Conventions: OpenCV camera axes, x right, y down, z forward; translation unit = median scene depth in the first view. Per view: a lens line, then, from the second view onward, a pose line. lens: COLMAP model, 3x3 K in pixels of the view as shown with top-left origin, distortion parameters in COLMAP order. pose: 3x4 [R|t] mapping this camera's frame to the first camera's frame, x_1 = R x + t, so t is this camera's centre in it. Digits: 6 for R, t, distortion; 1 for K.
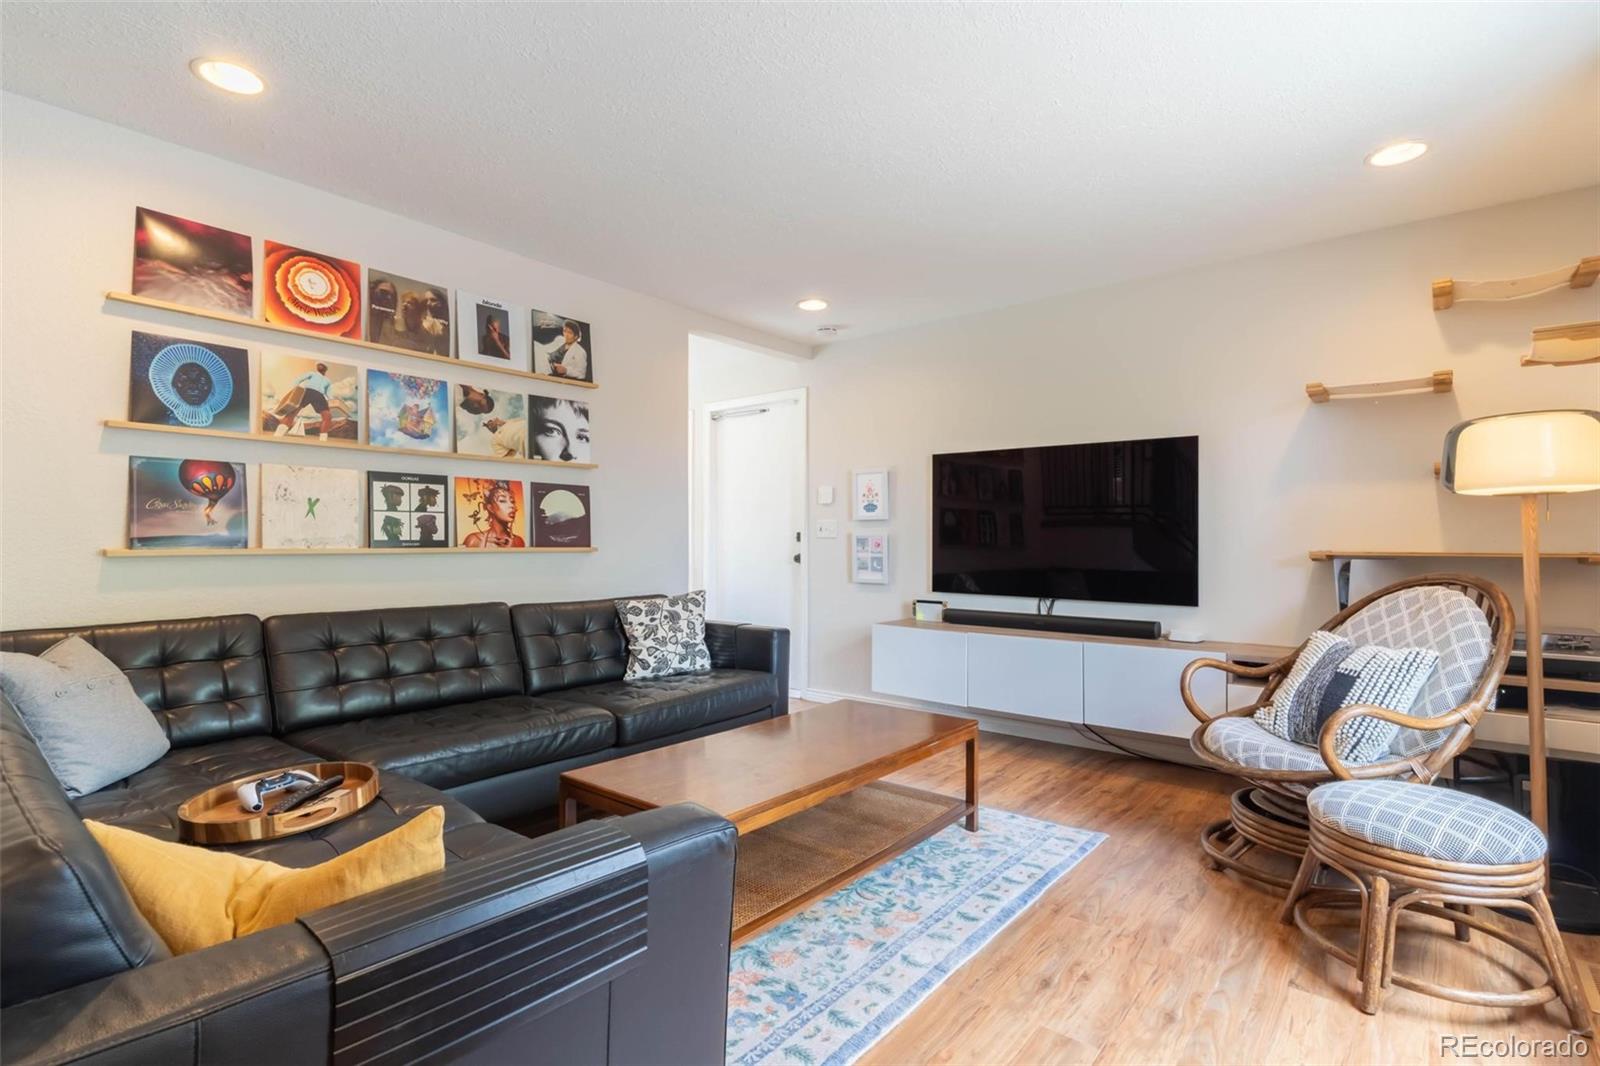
lens RADIAL K [[769.2, 0, 817.0], [0, 769.2, 536.2], [0, 0, 1]] dist [0.000974, 0.001348]
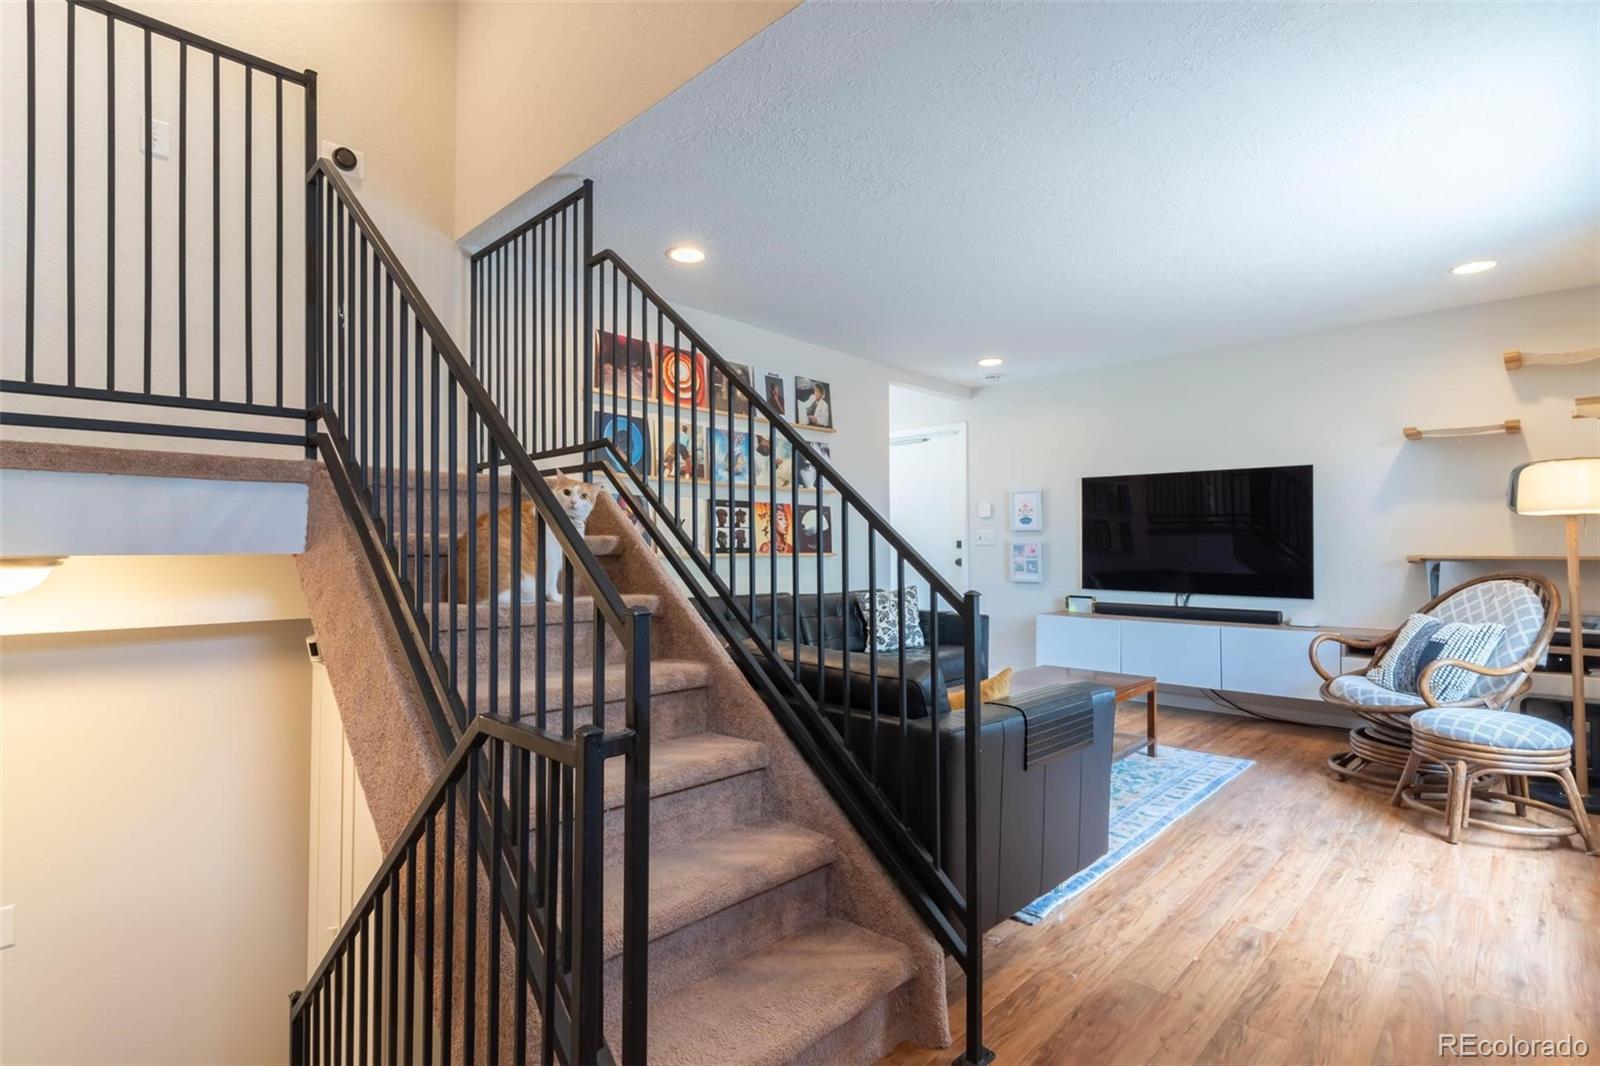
lens RADIAL K [[769.2, 0, 817.0], [0, 769.2, 536.2], [0, 0, 1]] dist [0.000974, 0.001348]
pose [[0.997149, -0.002374, -0.075417, -0.323741], [0.001809, 0.999970, -0.007551, -0.006352], [0.075432, 0.007393, 0.997124, -0.472515]]
